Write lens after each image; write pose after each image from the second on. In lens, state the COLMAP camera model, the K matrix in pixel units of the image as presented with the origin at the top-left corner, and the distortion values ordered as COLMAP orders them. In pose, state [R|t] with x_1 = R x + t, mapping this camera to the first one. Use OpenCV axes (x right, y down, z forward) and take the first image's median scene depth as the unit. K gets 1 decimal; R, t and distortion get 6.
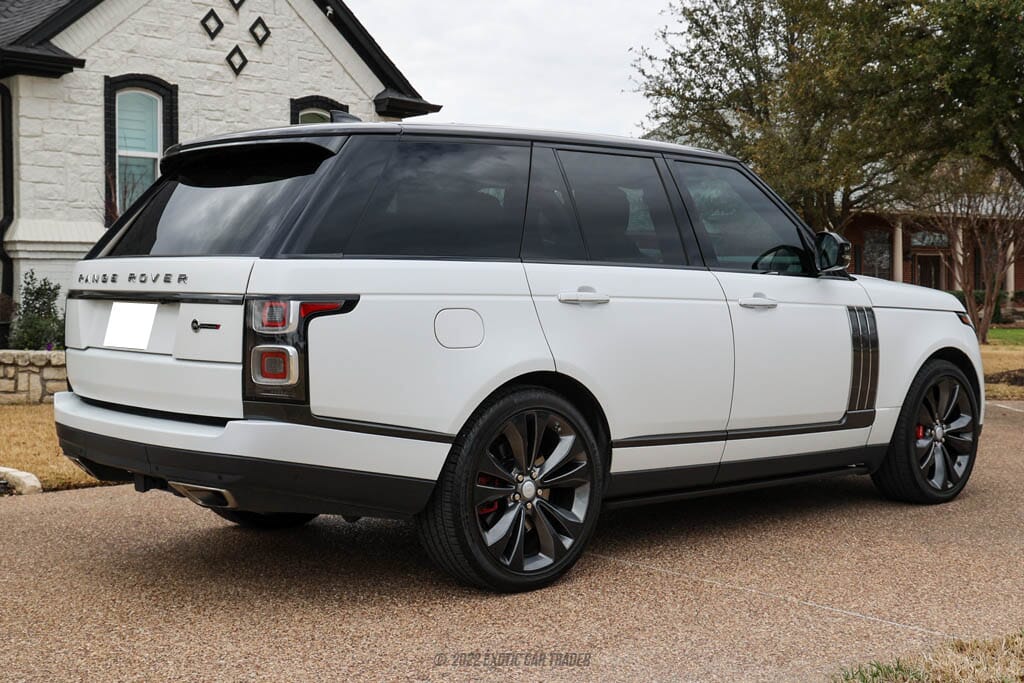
lens RADIAL K [[1267.1, 0, 511.5], [0, 1267.1, 302.3], [0, 0, 1]] dist [0.005279, 0.024319]
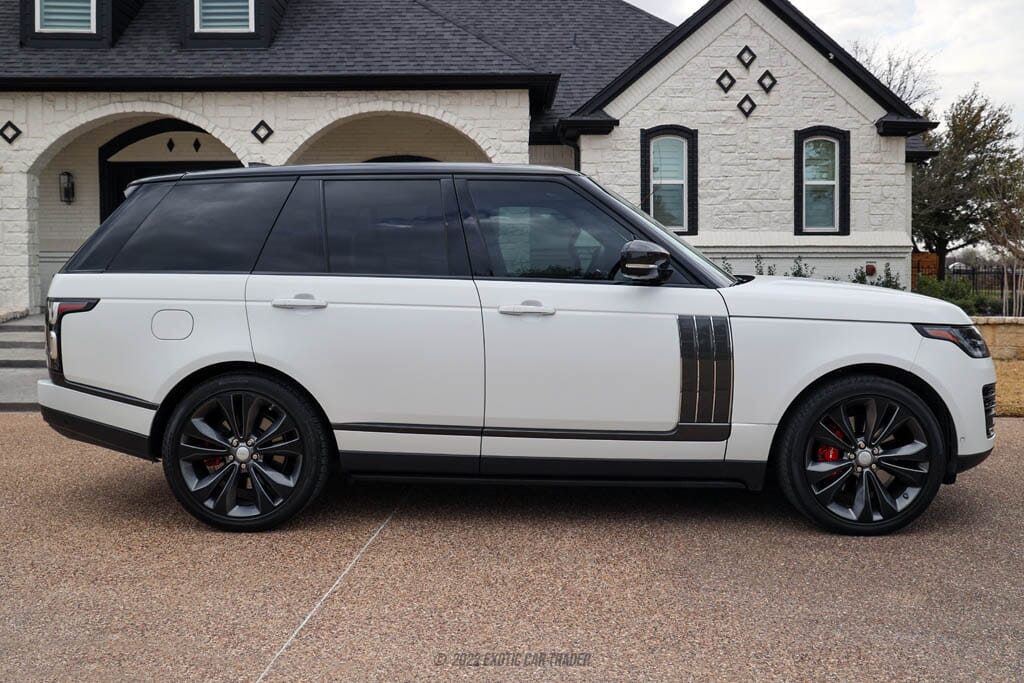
lens RADIAL K [[889.5, 0, 515.8], [0, 889.5, 296.3], [0, 0, 1]] dist [-0.025991, 0.001469]
pose [[0.736690, 0.022281, -0.675864, 0.258804], [-0.010948, 0.999719, 0.021024, -0.010005], [0.676142, -0.008089, 0.736727, 0.168900]]
